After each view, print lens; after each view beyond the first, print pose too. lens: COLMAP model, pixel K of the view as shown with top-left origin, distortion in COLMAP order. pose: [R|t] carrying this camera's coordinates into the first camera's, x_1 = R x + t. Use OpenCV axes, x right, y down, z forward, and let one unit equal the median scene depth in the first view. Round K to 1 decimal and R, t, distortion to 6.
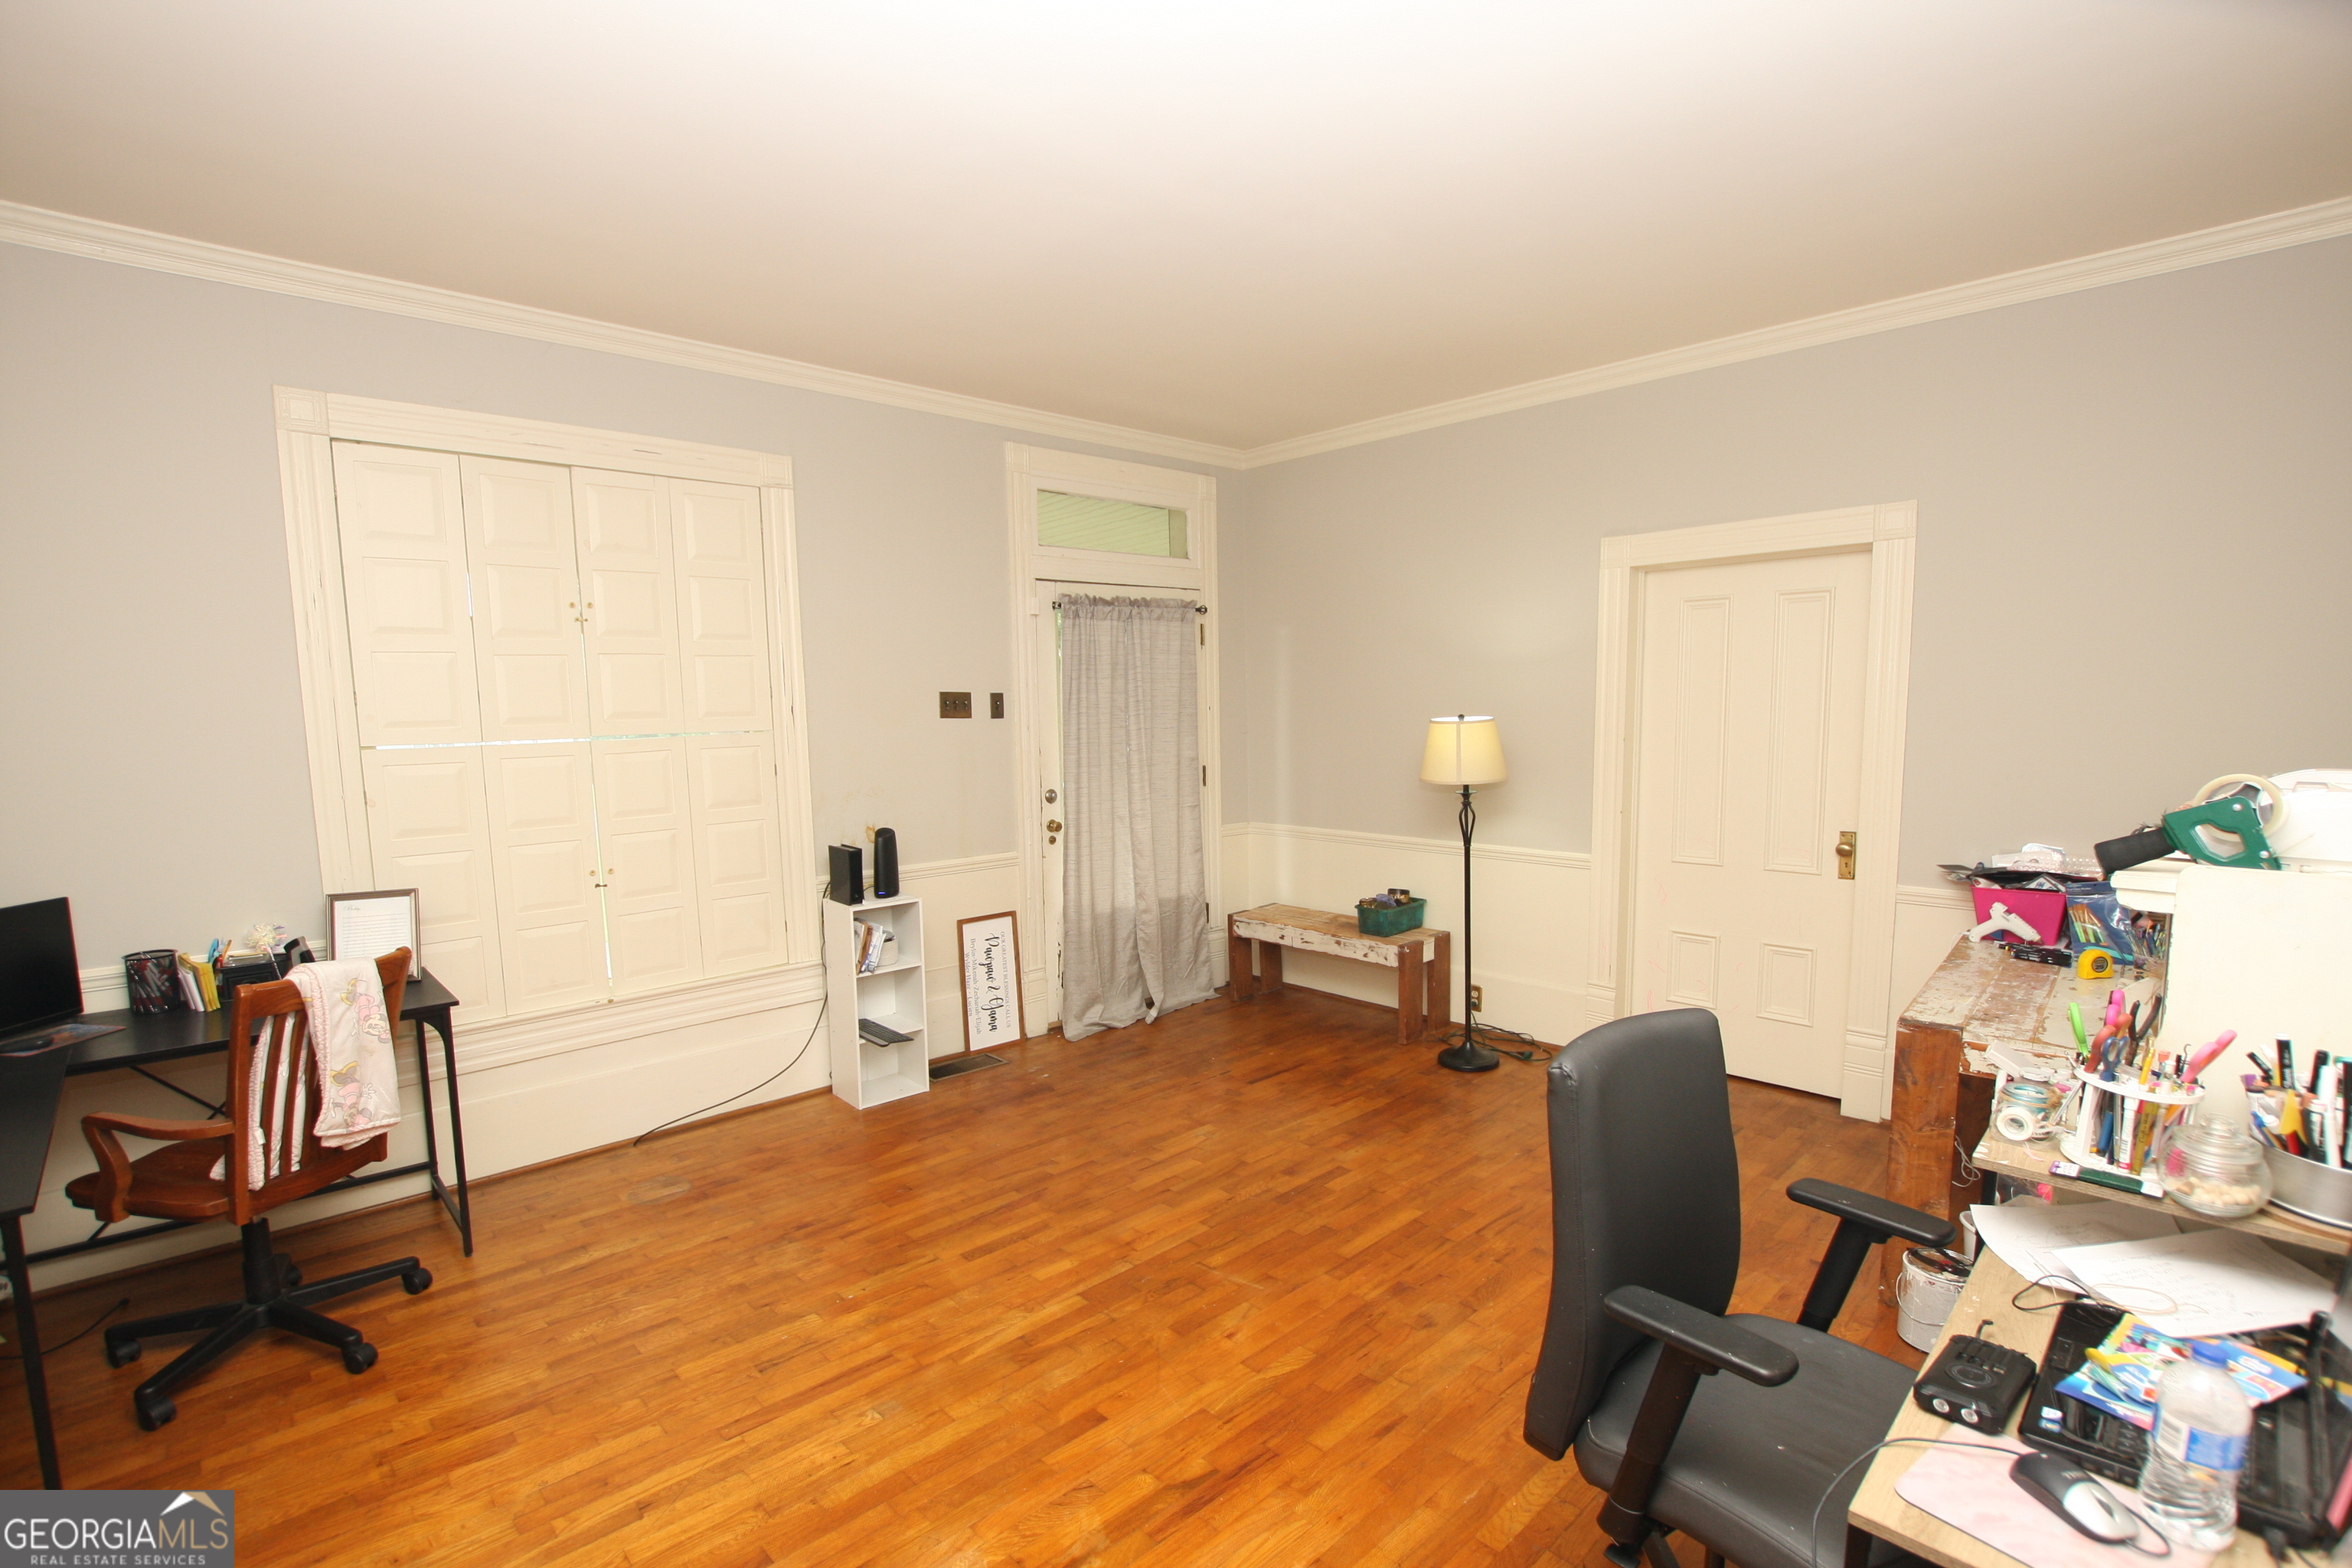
lens RADIAL K [[1097.2, 0, 1175.1], [0, 1097.2, 825.4], [0, 0, 1]] dist [-0.032778, 0.004390]
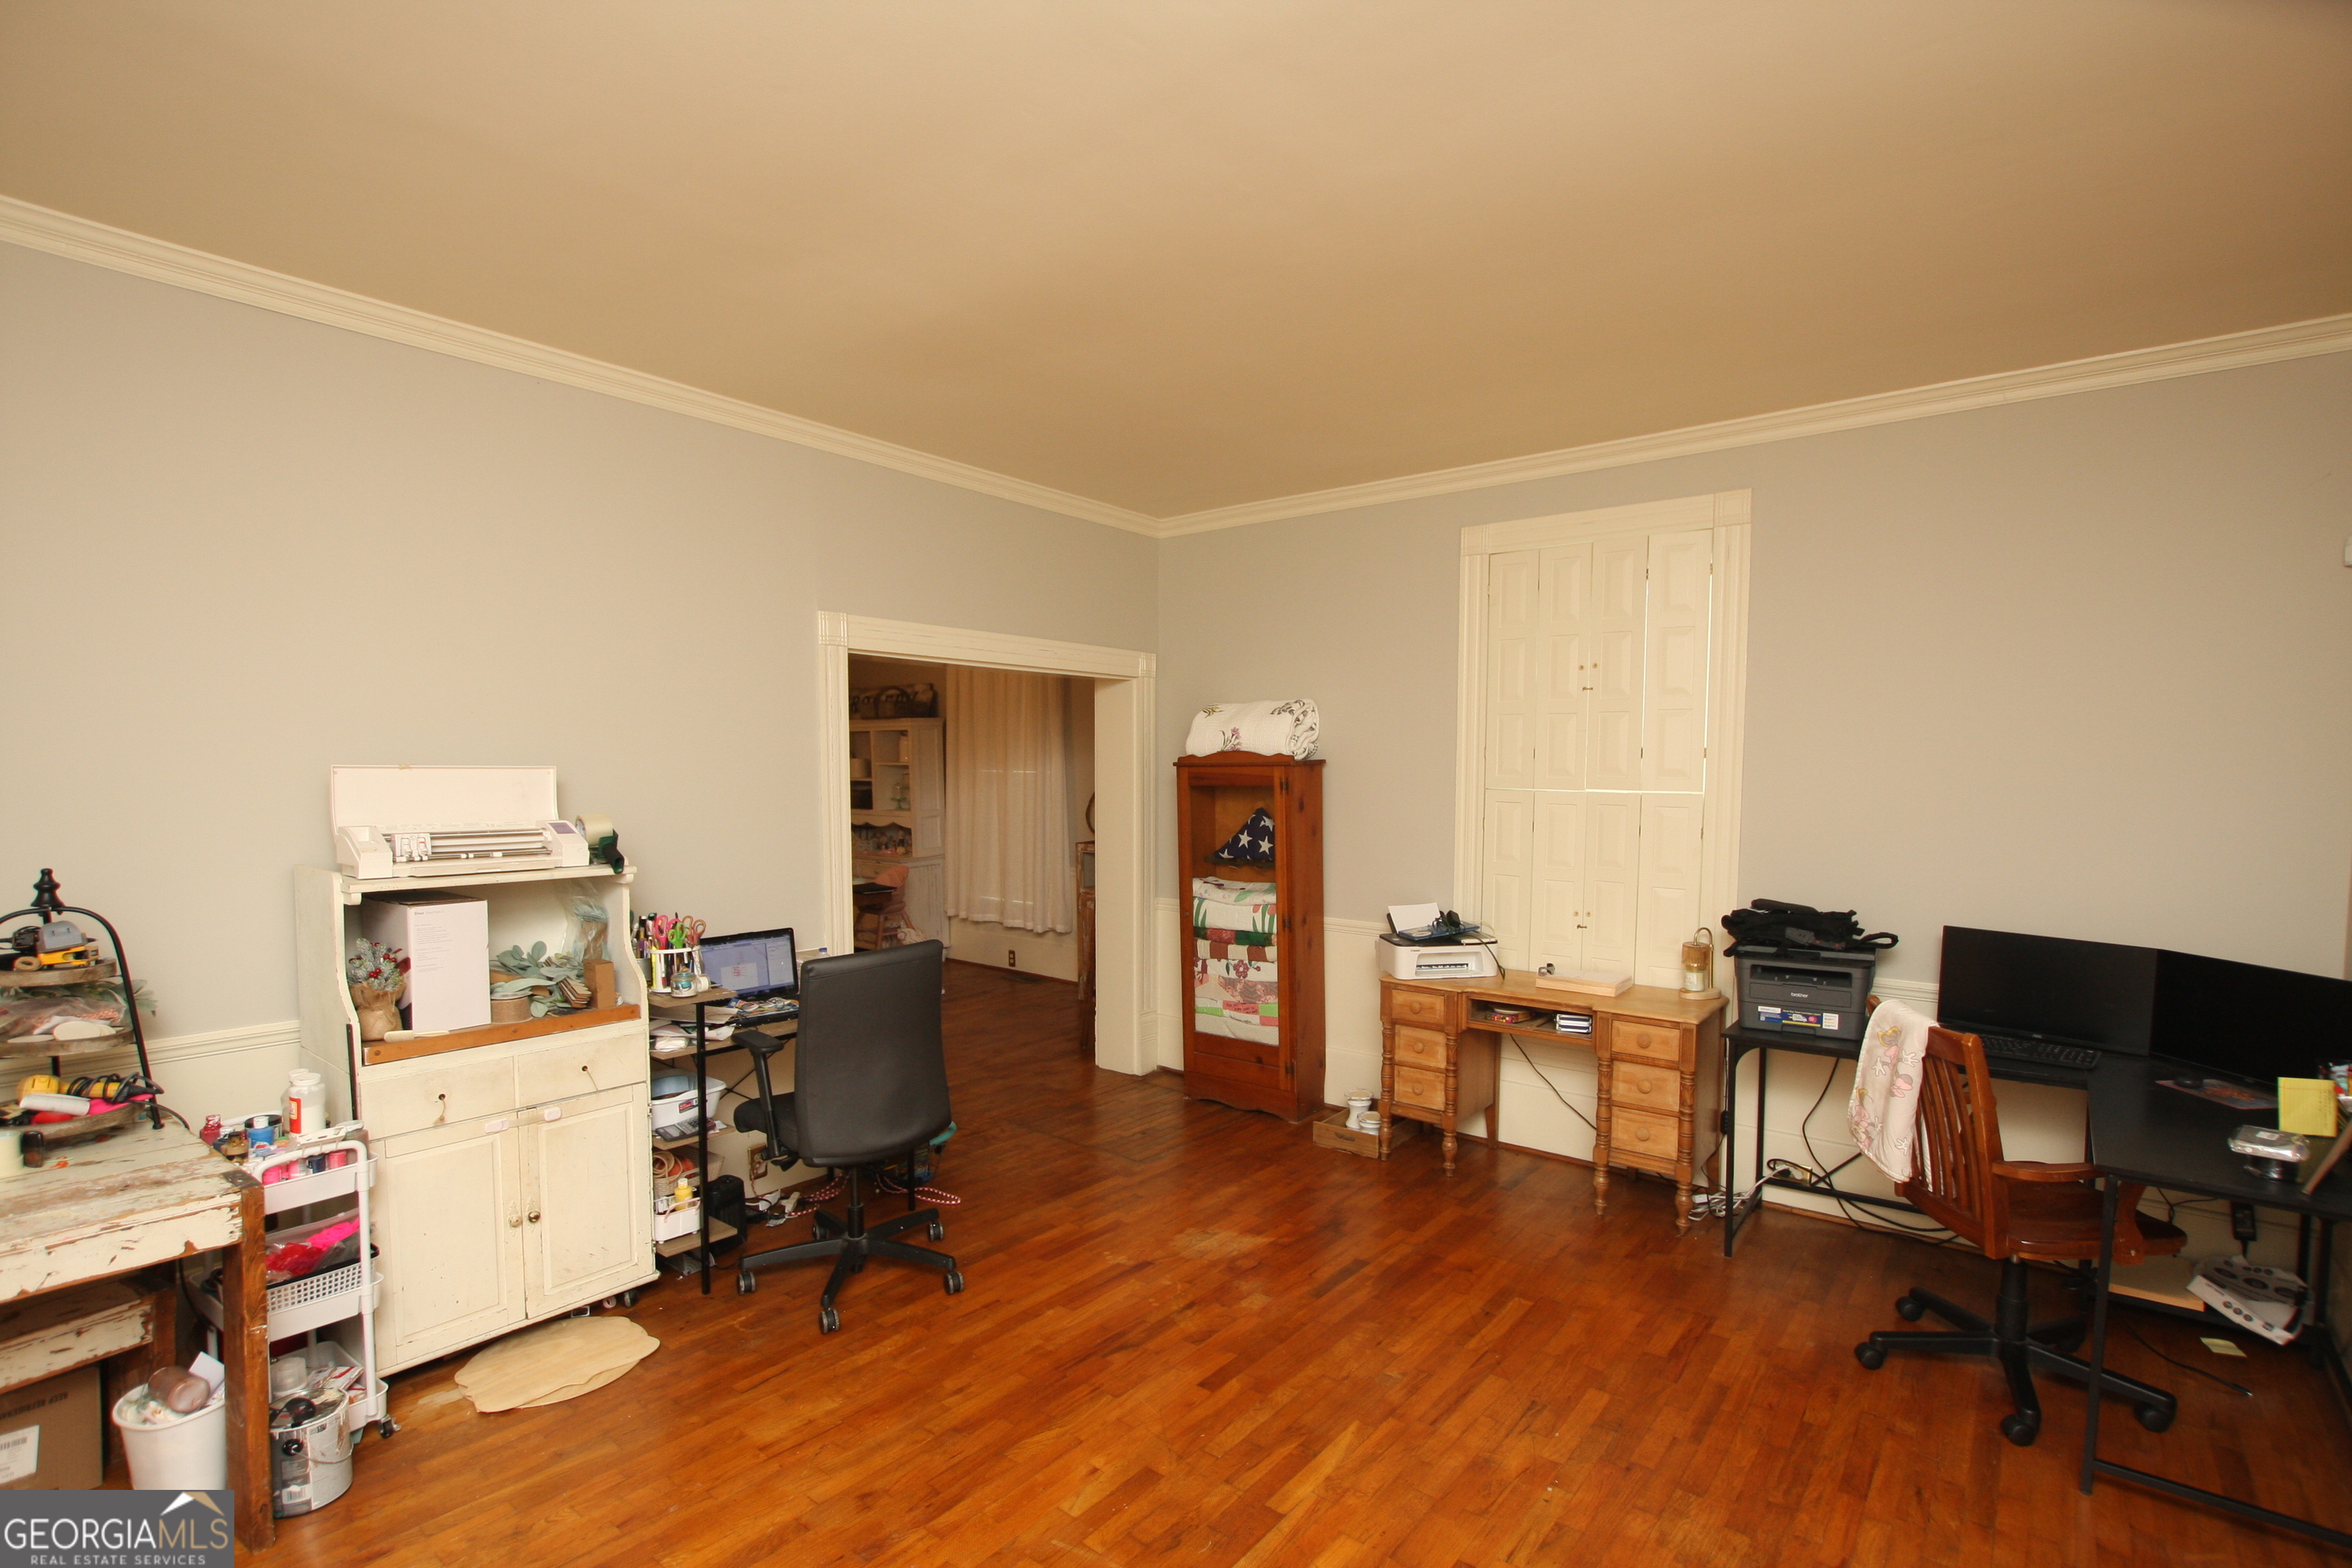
lens RADIAL K [[1097.2, 0, 1175.1], [0, 1097.2, 825.4], [0, 0, 1]] dist [-0.032778, 0.004390]
pose [[-0.991499, 0.018492, -0.128797, 0.090219], [-0.003687, 0.985460, 0.169868, -0.218904], [0.130065, 0.168899, -0.977014, 1.809114]]
